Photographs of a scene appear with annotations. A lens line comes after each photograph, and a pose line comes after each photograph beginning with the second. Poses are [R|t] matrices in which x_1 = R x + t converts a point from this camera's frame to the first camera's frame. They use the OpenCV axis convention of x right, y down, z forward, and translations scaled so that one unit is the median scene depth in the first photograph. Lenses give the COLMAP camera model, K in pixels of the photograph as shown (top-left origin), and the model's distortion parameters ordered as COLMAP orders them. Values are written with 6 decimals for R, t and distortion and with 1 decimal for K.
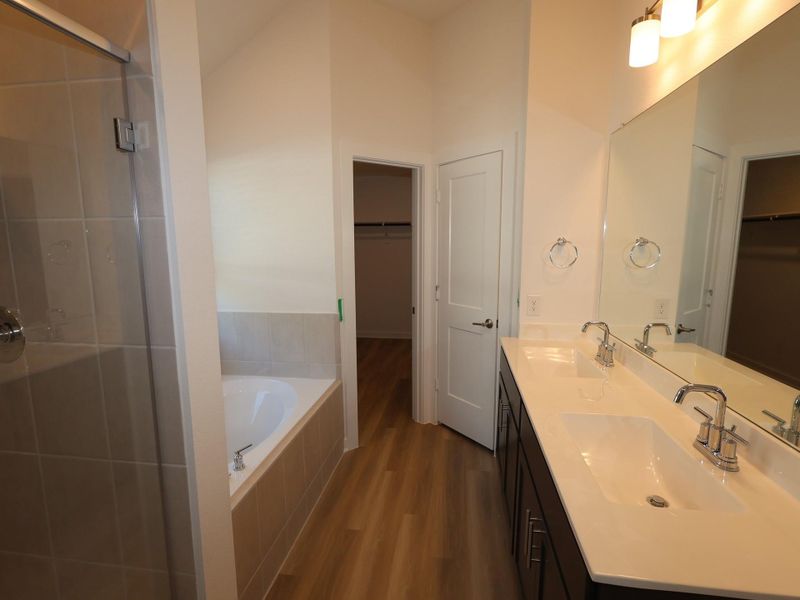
lens RADIAL K [[413.2, 0, 401.8], [0, 413.2, 306.1], [0, 0, 1]] dist [-0.001950, -0.000204]
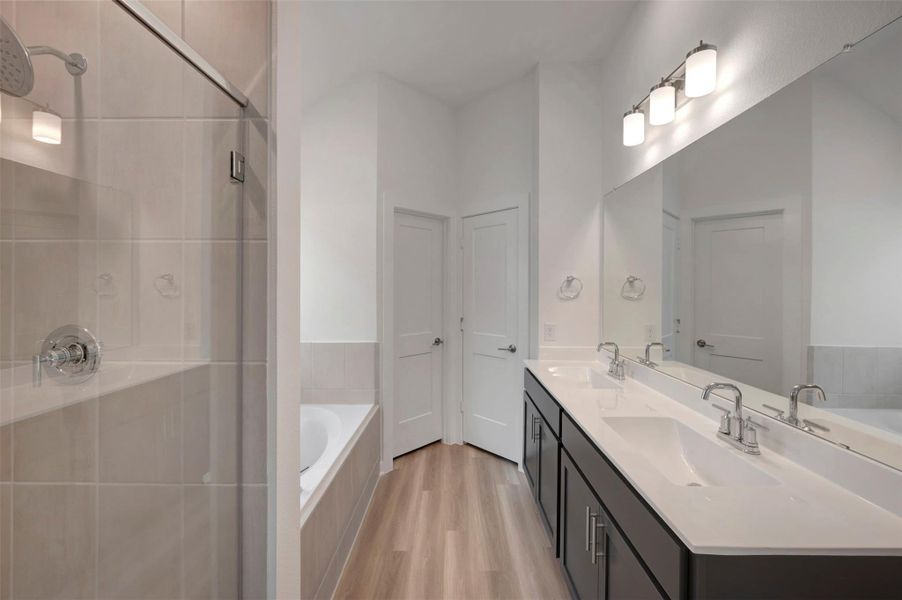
lens RADIAL K [[357.8, 0, 455.7], [0, 357.8, 291.2], [0, 0, 1]] dist [-0.000618, -0.000338]
pose [[0.990410, 0.004337, 0.138091, -0.110103], [0.015819, 0.989374, -0.144532, 0.032438], [-0.137250, 0.145330, 0.979817, 0.012465]]
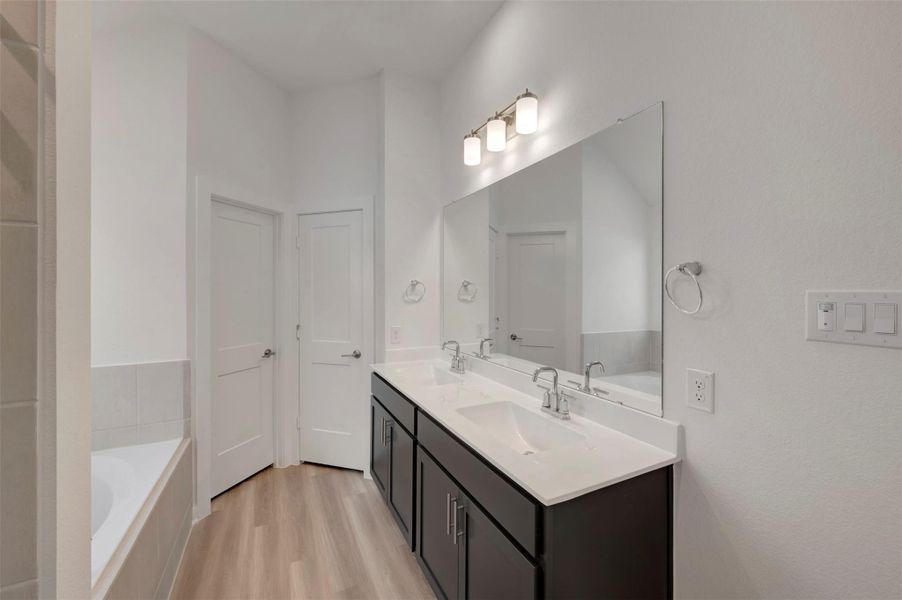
lens RADIAL K [[358.9, 0, 453.9], [0, 358.9, 294.3], [0, 0, 1]] dist [0.000954, 0.000236]
pose [[0.822822, -0.002393, 0.568294, -0.166984], [0.087169, 0.988689, -0.122046, 0.029569], [-0.561574, 0.149960, 0.813724, 0.031381]]
